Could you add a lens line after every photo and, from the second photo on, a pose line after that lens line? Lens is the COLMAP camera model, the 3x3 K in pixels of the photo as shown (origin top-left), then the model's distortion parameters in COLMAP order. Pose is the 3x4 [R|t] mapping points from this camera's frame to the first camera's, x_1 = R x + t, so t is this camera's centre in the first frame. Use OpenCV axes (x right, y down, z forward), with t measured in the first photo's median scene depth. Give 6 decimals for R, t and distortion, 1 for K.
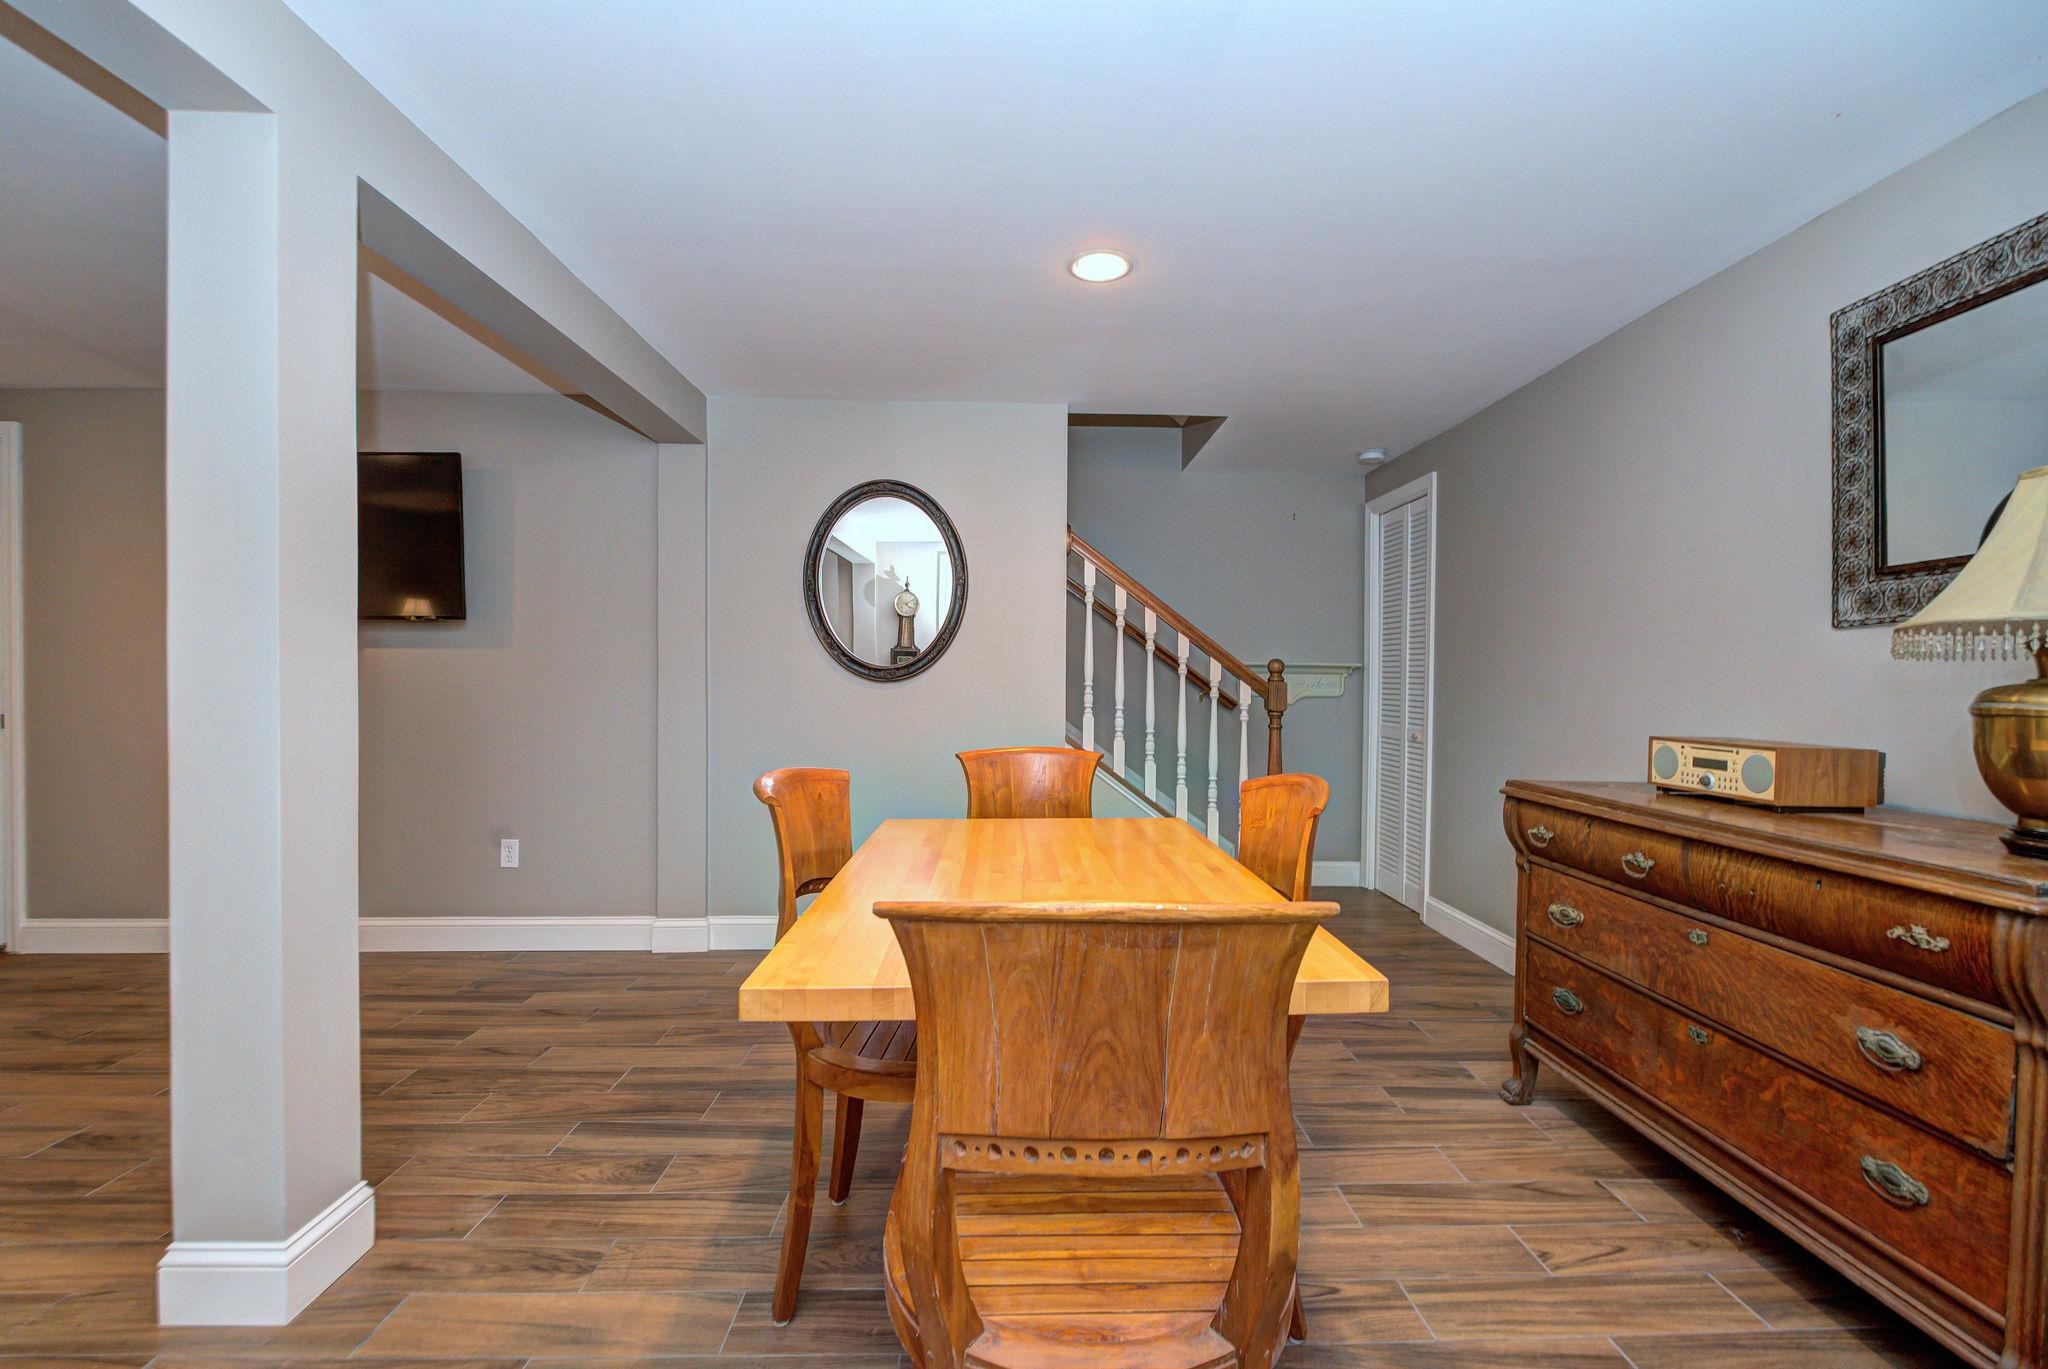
lens RADIAL K [[863.5, 0, 1021.4], [0, 863.5, 681.5], [0, 0, 1]] dist [-0.002789, -0.002209]
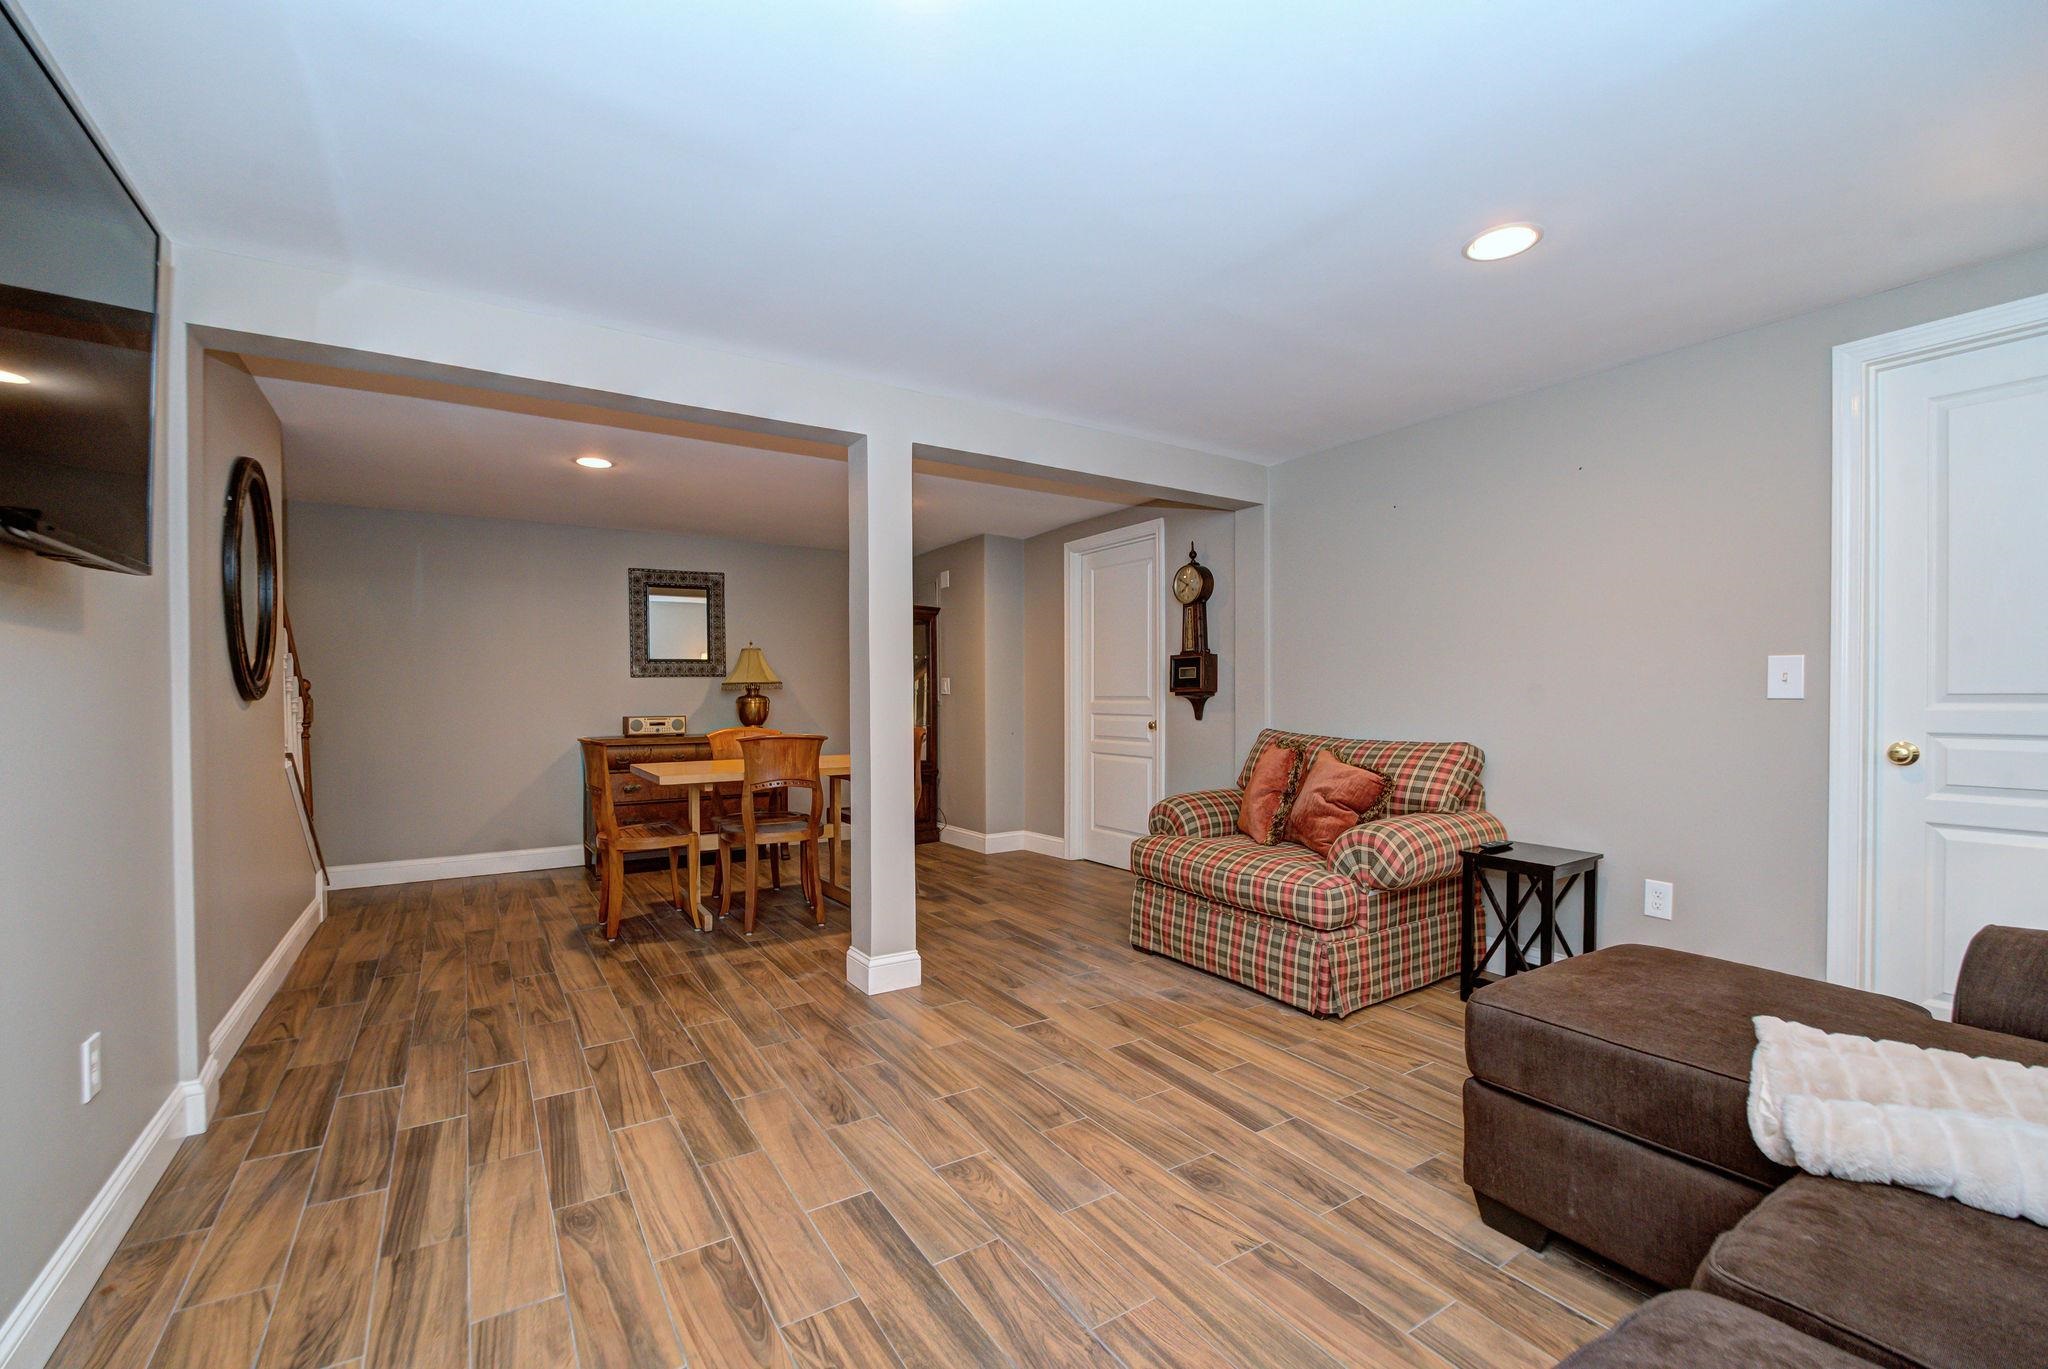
lens RADIAL K [[863.5, 0, 1008.1], [0, 863.5, 700.7], [0, 0, 1]] dist [-0.002789, -0.002209]
pose [[-0.514340, -0.007253, 0.857556, -2.138948], [0.006830, 0.999898, 0.012554, -0.010984], [-0.857559, 0.012314, -0.514238, 1.370909]]
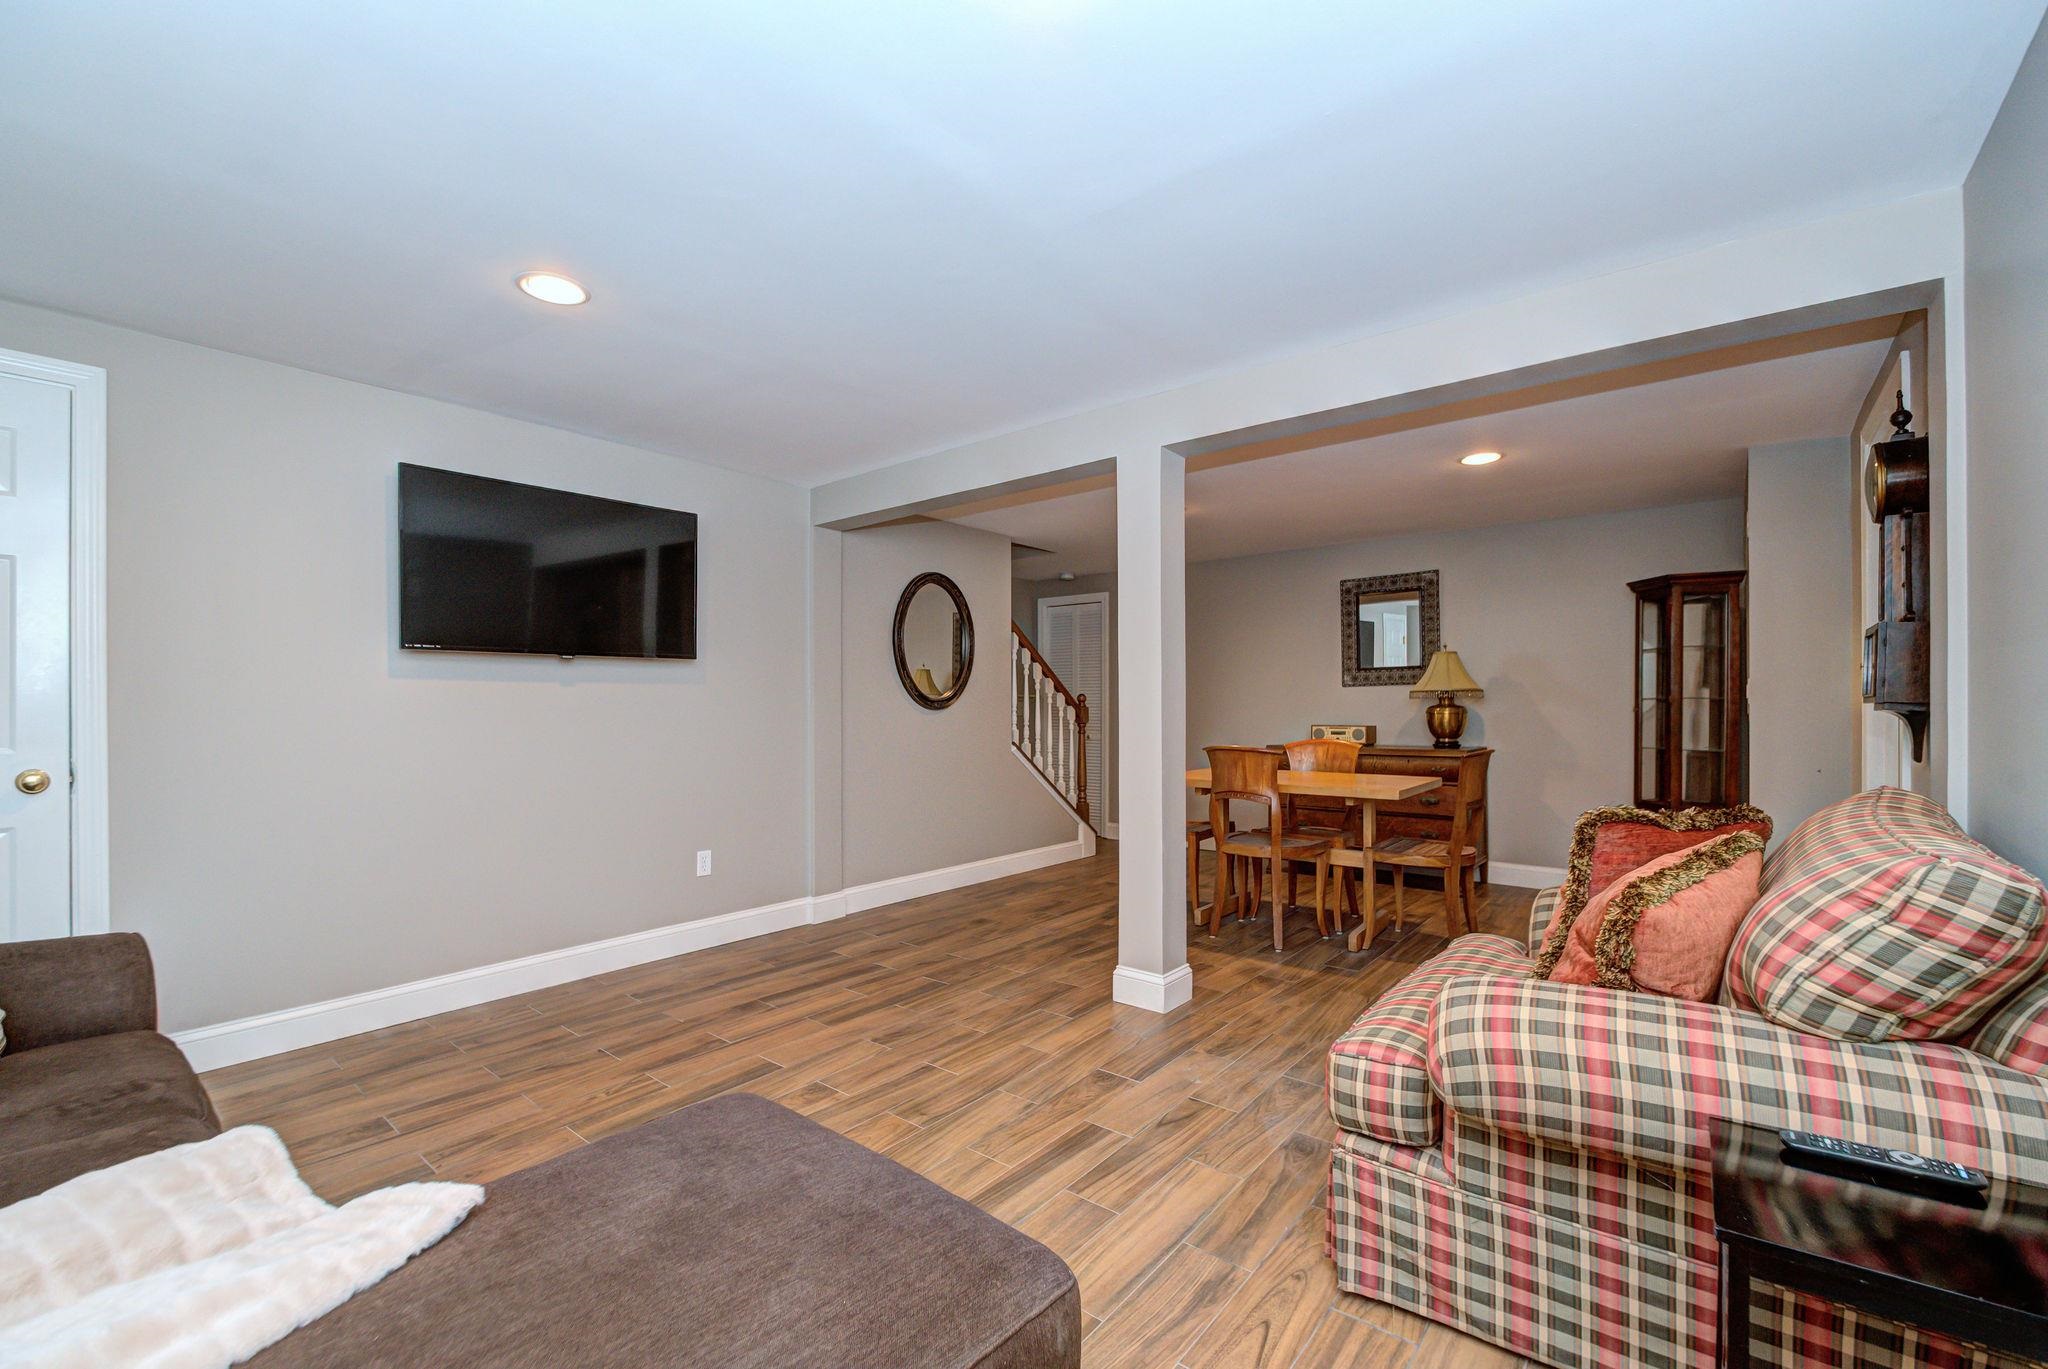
lens RADIAL K [[863.5, 0, 985.3], [0, 863.5, 698.3], [0, 0, 1]] dist [-0.002789, -0.002209]
pose [[0.673954, -0.000827, 0.738772, -2.020608], [0.010552, 0.999908, -0.008506, -0.010526], [-0.738698, 0.013528, 0.673901, -0.086370]]
